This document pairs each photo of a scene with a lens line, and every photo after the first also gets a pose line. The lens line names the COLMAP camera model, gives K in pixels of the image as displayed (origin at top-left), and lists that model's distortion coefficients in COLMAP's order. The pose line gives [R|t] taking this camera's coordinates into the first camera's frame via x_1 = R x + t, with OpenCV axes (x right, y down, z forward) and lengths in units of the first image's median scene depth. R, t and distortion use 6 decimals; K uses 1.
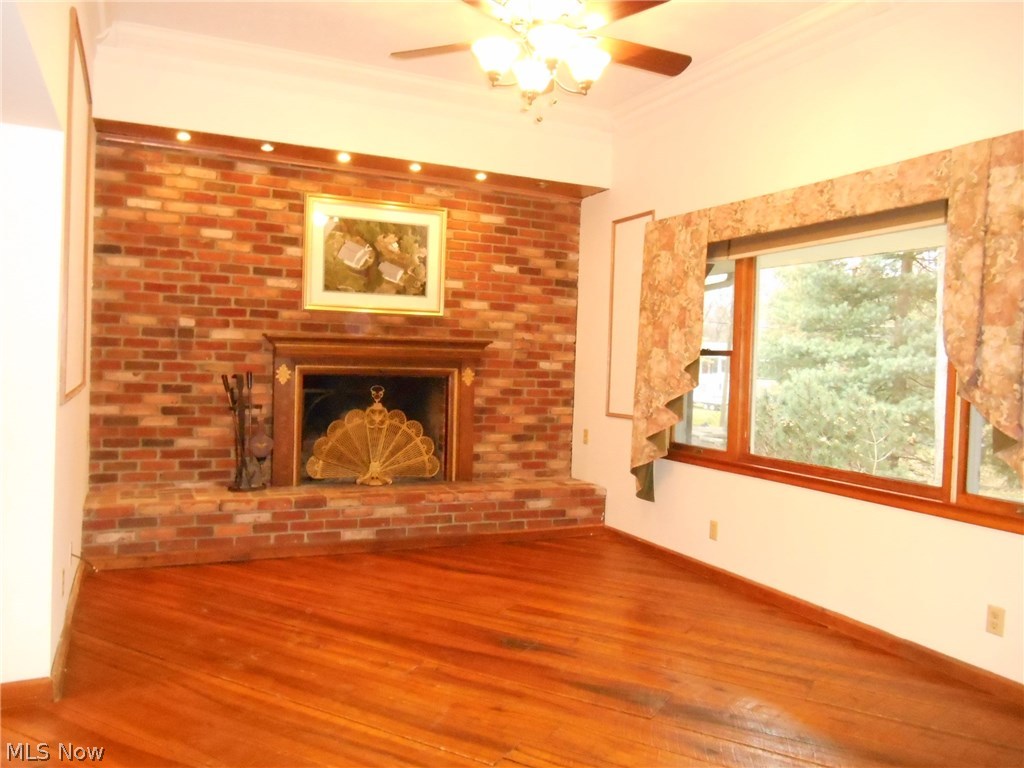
lens RADIAL K [[794.2, 0, 512.8], [0, 794.2, 383.7], [0, 0, 1]] dist [-0.021600, 0.010199]
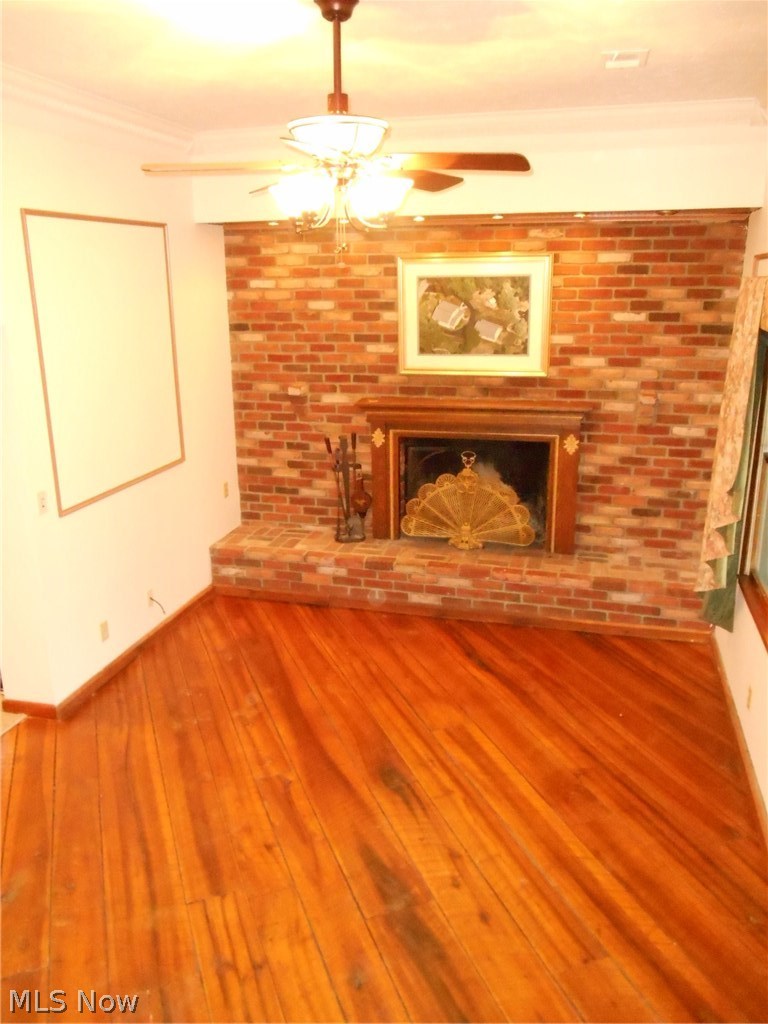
lens RADIAL K [[794.2, 0, 384.4], [0, 794.2, 512.0], [0, 0, 1]] dist [-0.021600, 0.010199]
pose [[0.768816, 0.139428, -0.624085, 0.386351], [0.011285, 0.972831, 0.231243, -0.158280], [0.639370, -0.184826, 0.746354, 0.192506]]
